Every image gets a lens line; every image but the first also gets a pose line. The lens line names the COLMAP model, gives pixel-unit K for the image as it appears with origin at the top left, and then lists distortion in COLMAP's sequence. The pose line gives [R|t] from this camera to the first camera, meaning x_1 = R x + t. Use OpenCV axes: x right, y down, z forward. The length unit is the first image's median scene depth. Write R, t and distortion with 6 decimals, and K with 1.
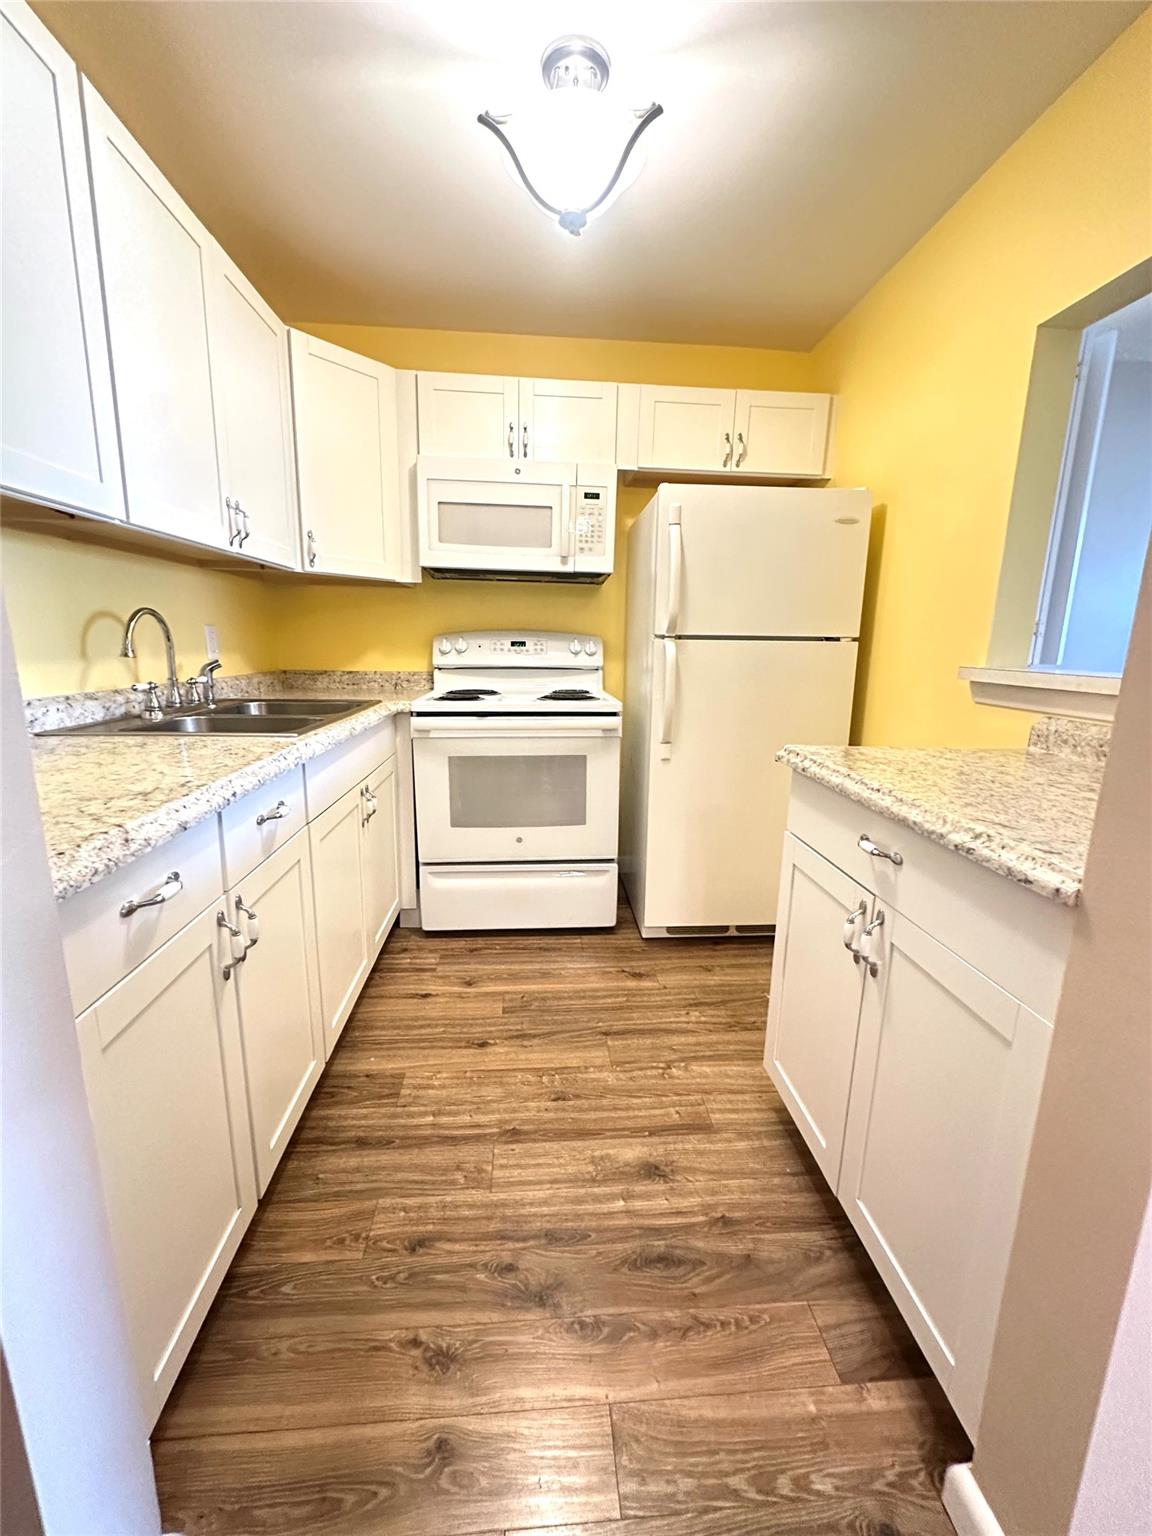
lens RADIAL K [[614.7, 0, 576.0], [0, 614.7, 768.0], [0, 0, 1]] dist [-0.002814, 0.000742]
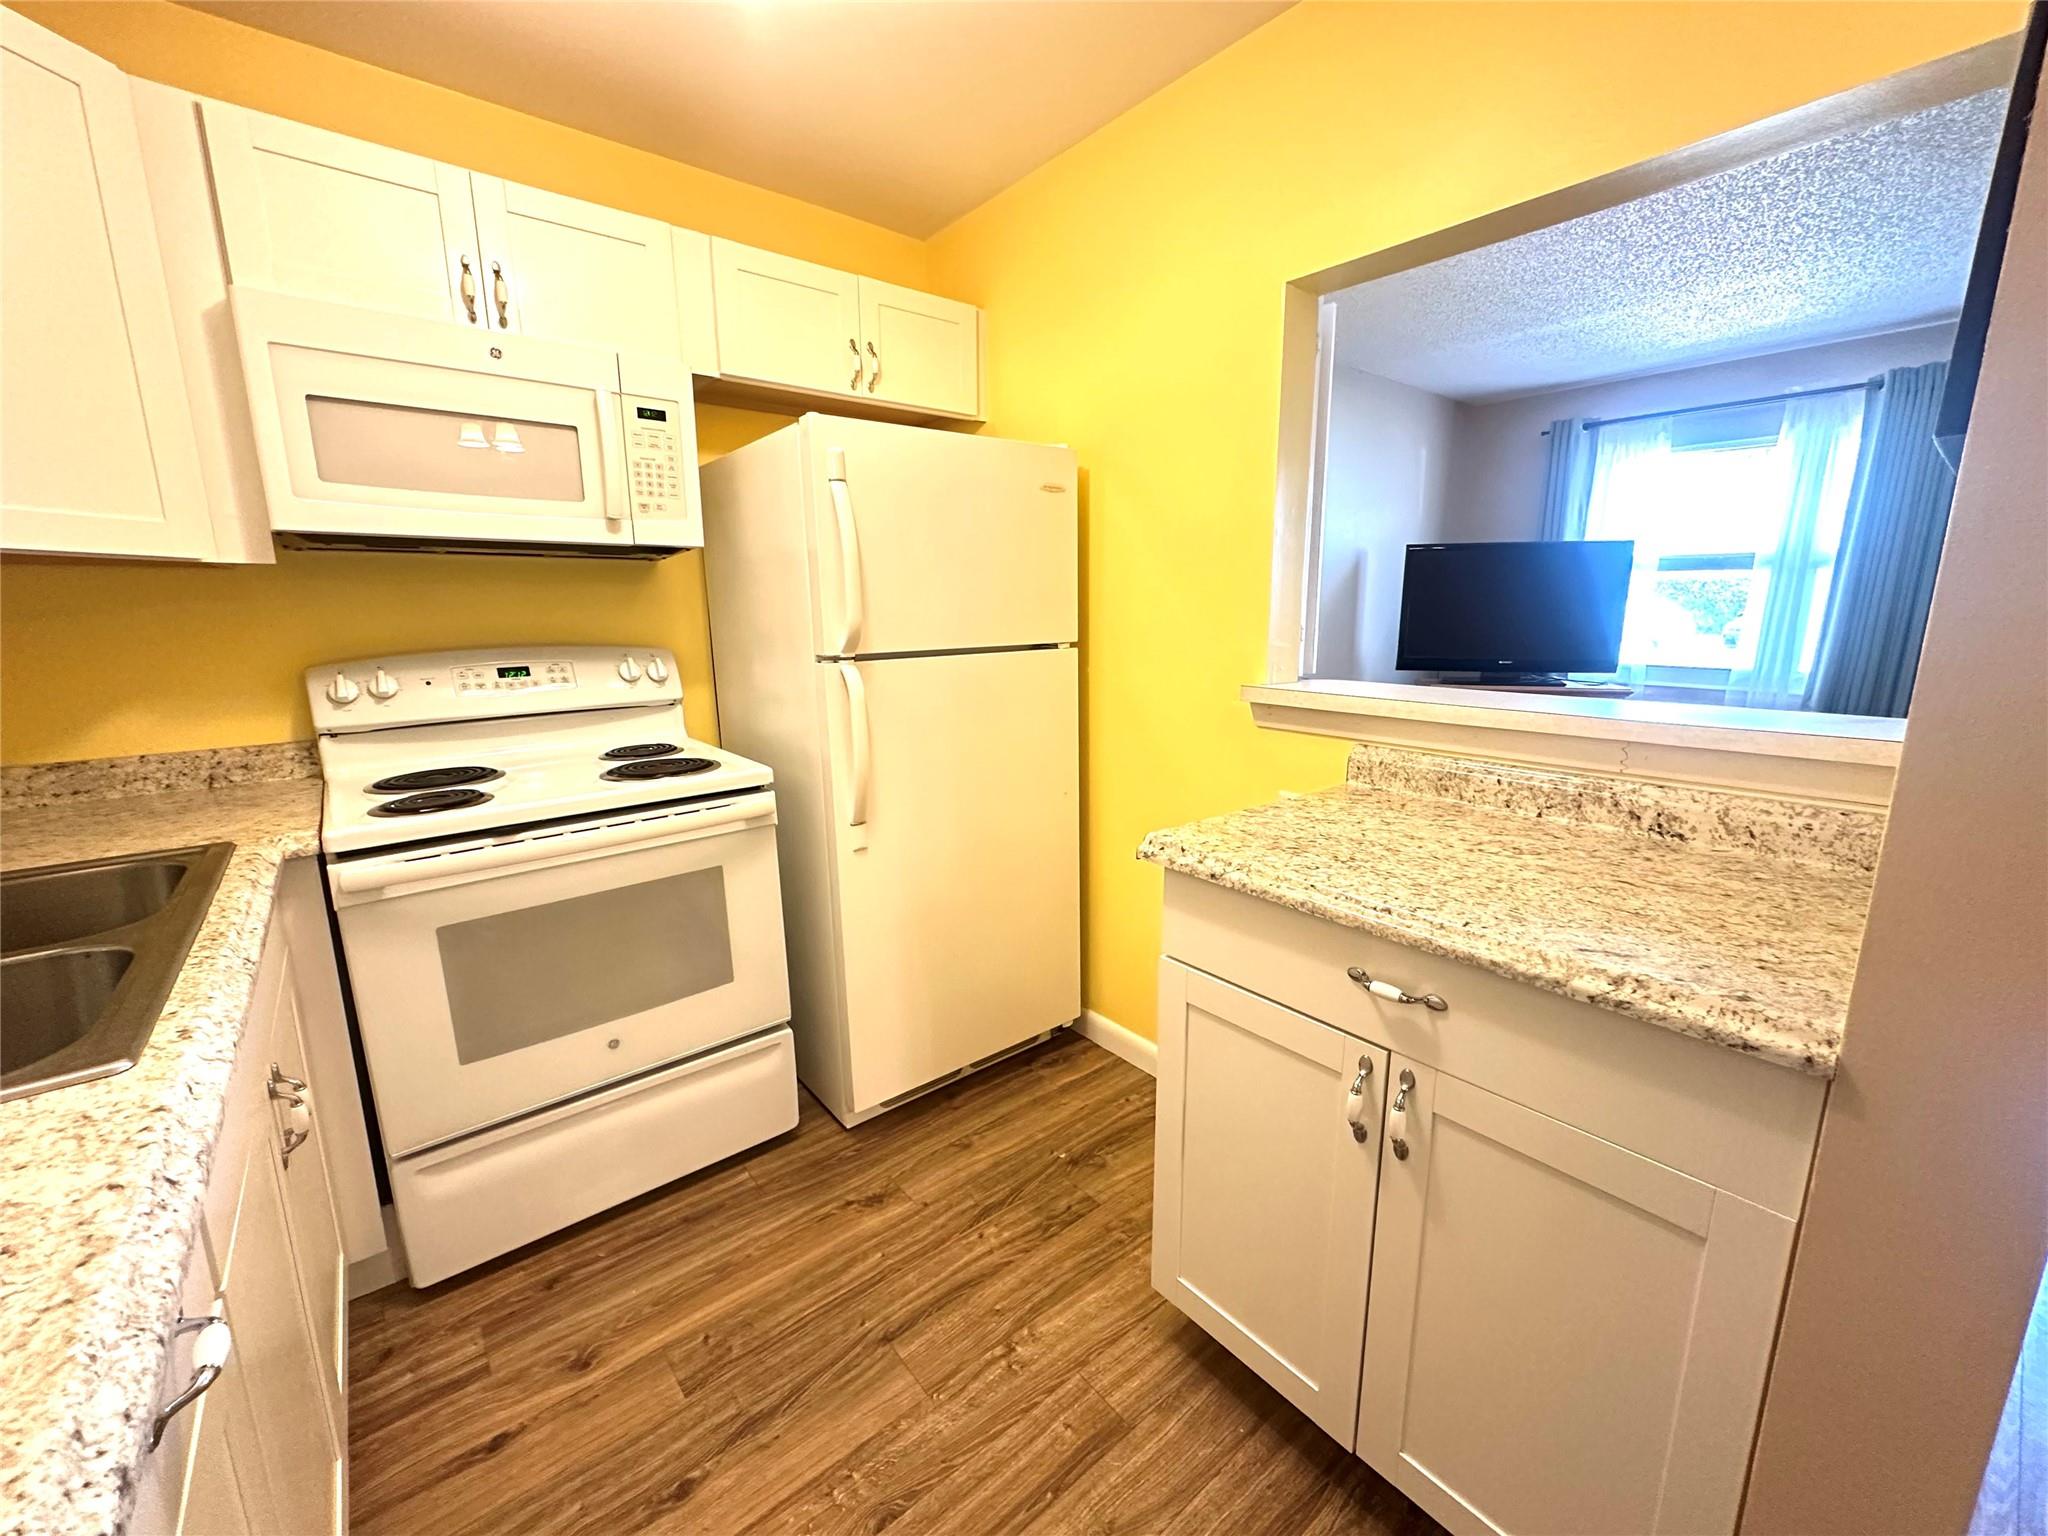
lens RADIAL K [[819.6, 0, 1024.0], [0, 819.6, 768.0], [0, 0, 1]] dist [-0.002814, 0.000742]
pose [[0.818148, -0.138609, 0.558052, -0.176157], [0.139647, 0.989352, 0.041003, -0.108696], [-0.557793, 0.044384, 0.828792, 0.205799]]
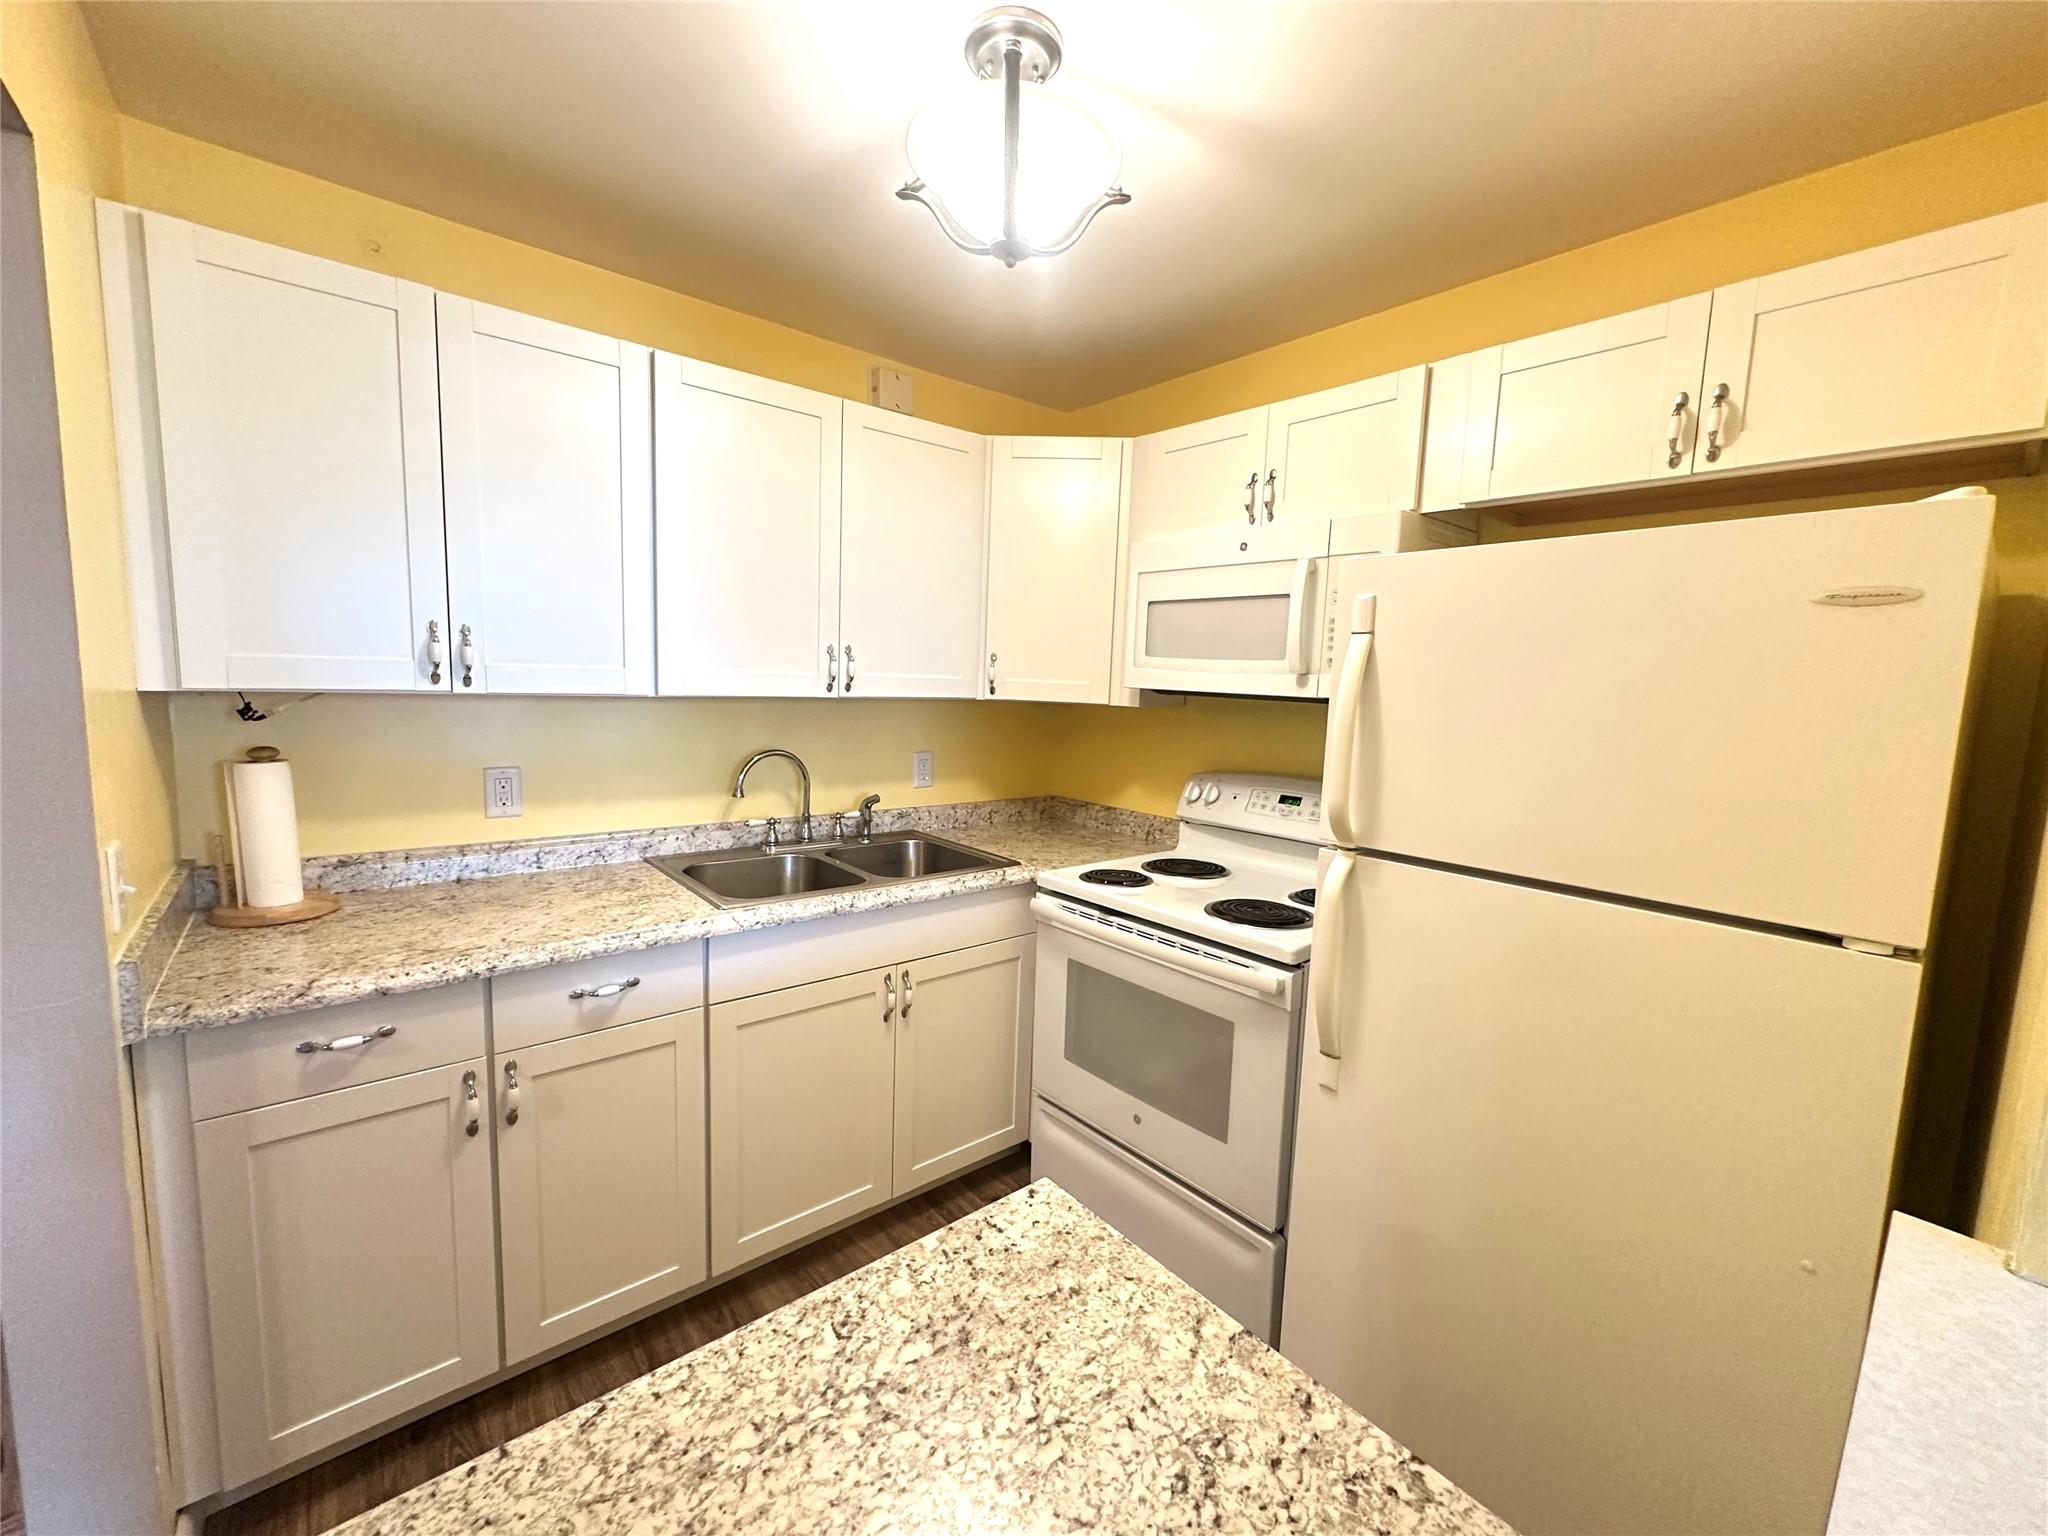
lens RADIAL K [[819.6, 0, 1024.0], [0, 819.6, 768.0], [0, 0, 1]] dist [-0.002814, 0.000742]
pose [[0.583789, 0.092458, -0.806624, 0.514117], [-0.190097, 0.981445, -0.025086, -0.204846], [0.789337, 0.167982, 0.590532, 0.378565]]
